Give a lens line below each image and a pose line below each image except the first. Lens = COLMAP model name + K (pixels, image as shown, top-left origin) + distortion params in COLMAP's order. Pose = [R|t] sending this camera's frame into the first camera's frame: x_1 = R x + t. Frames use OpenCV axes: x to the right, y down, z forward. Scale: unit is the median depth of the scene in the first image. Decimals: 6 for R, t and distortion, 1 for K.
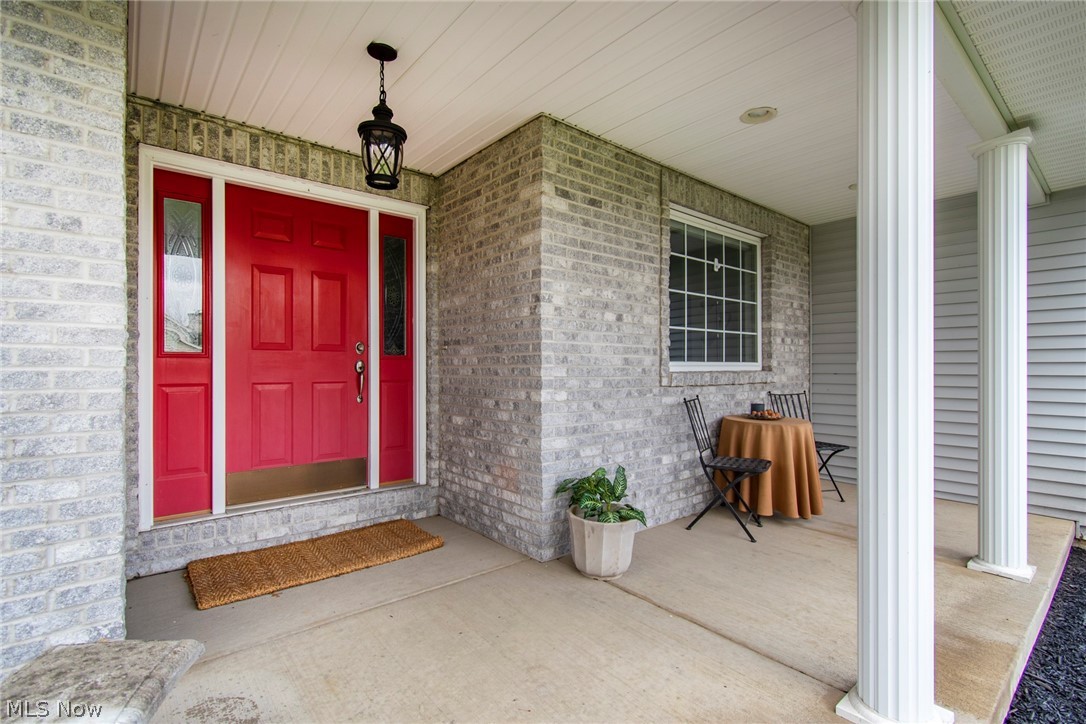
lens RADIAL K [[509.9, 0, 540.7], [0, 509.9, 364.8], [0, 0, 1]] dist [0.006064, 0.000554]
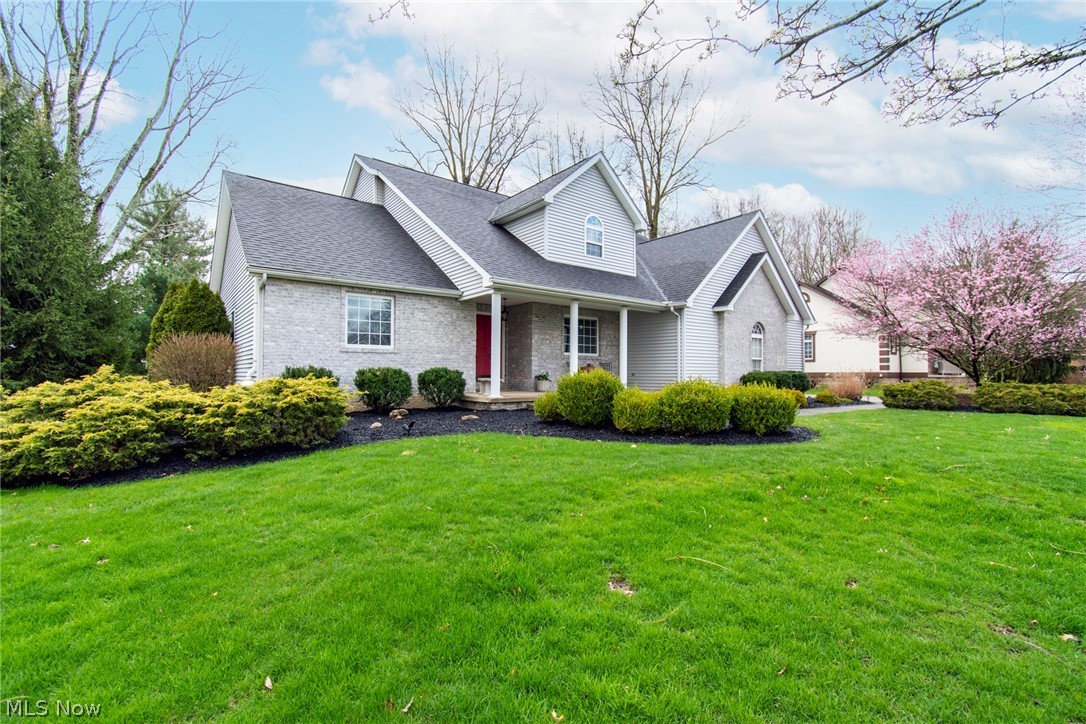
lens RADIAL K [[487.5, 0, 529.5], [0, 487.5, 365.1], [0, 0, 1]] dist [0.002844, 0.000224]
pose [[0.998833, 0.005167, -0.048017, 0.187112], [-0.005805, 0.999897, -0.013154, 0.174807], [0.047945, 0.013417, 0.998760, -3.408318]]
